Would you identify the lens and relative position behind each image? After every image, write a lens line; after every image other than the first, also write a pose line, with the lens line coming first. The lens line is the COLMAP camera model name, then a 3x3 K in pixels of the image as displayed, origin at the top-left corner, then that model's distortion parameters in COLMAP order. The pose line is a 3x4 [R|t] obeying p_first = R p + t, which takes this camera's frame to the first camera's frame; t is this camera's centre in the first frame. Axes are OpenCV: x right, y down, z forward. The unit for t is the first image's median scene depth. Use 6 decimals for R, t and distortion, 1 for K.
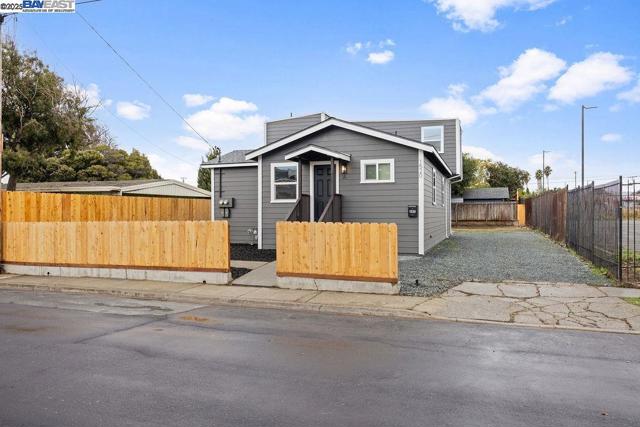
lens RADIAL K [[478.6, 0, 320.2], [0, 478.6, 212.6], [0, 0, 1]] dist [-0.004046, -0.001706]
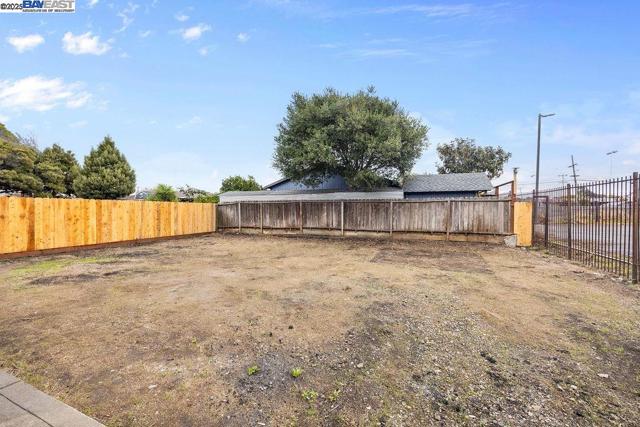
lens RADIAL K [[260.1, 0, 318.6], [0, 260.1, 214.2], [0, 0, 1]] dist [-0.003178, 0.000130]
pose [[0.999917, 0.010577, 0.007355, 0.226975], [-0.010636, 0.999911, 0.008071, -0.005270], [-0.007269, -0.008148, 0.999940, 0.797315]]
